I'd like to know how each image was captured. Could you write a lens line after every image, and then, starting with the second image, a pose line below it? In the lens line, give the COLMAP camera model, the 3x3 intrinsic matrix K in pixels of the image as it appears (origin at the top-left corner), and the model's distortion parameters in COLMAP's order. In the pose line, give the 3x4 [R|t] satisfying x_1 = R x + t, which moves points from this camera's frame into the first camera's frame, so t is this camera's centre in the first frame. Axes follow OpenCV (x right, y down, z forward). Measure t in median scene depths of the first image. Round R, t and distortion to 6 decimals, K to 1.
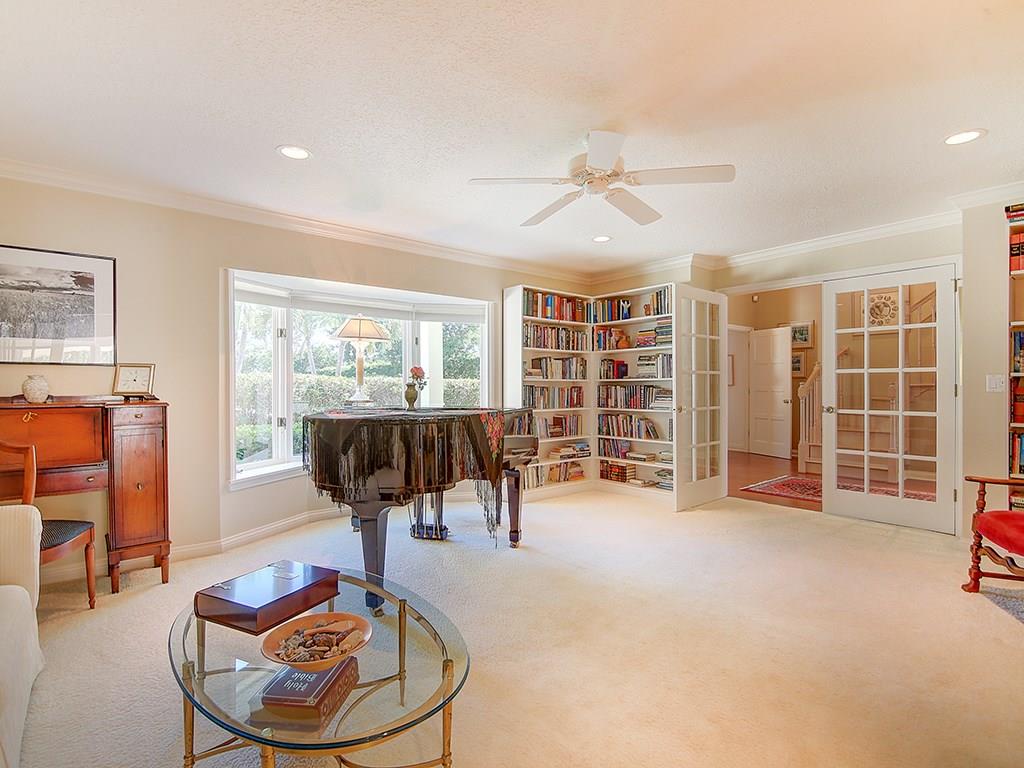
lens RADIAL K [[517.0, 0, 512.0], [0, 517.0, 384.0], [0, 0, 1]] dist [-0.003748, -0.001153]
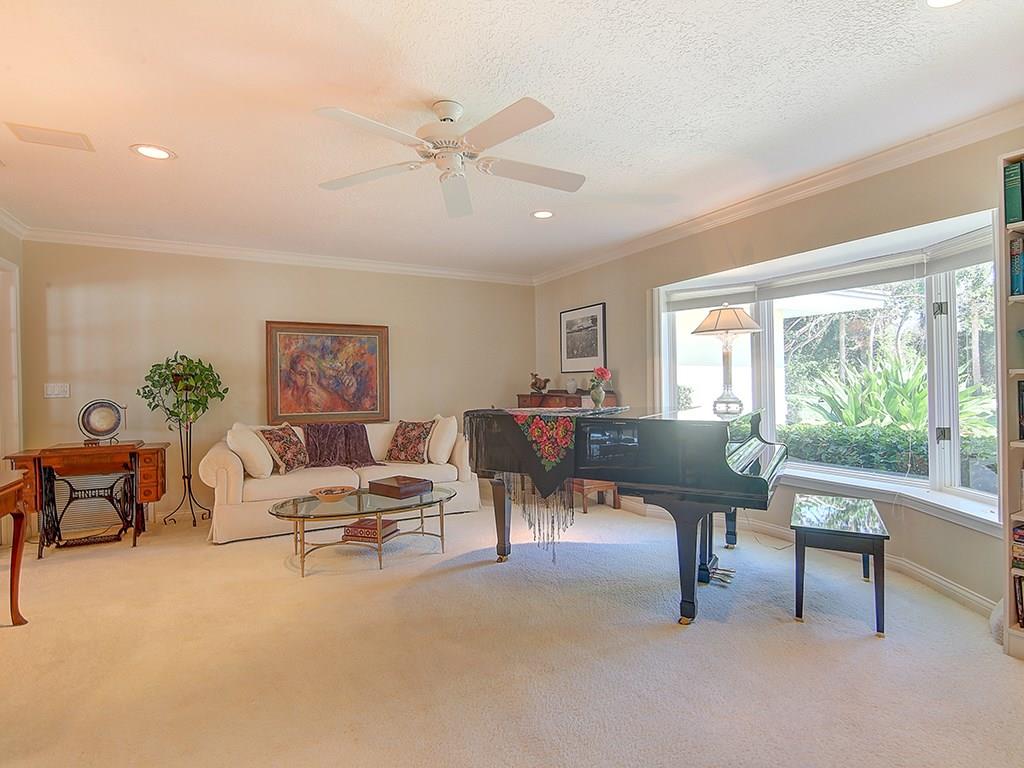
lens RADIAL K [[517.0, 0, 512.0], [0, 517.0, 384.0], [0, 0, 1]] dist [-0.003748, -0.001153]
pose [[-0.202590, 0.021283, -0.979032, 0.718836], [0.024978, 0.999551, 0.016561, -0.029324], [0.978945, -0.021099, -0.203031, 0.934183]]
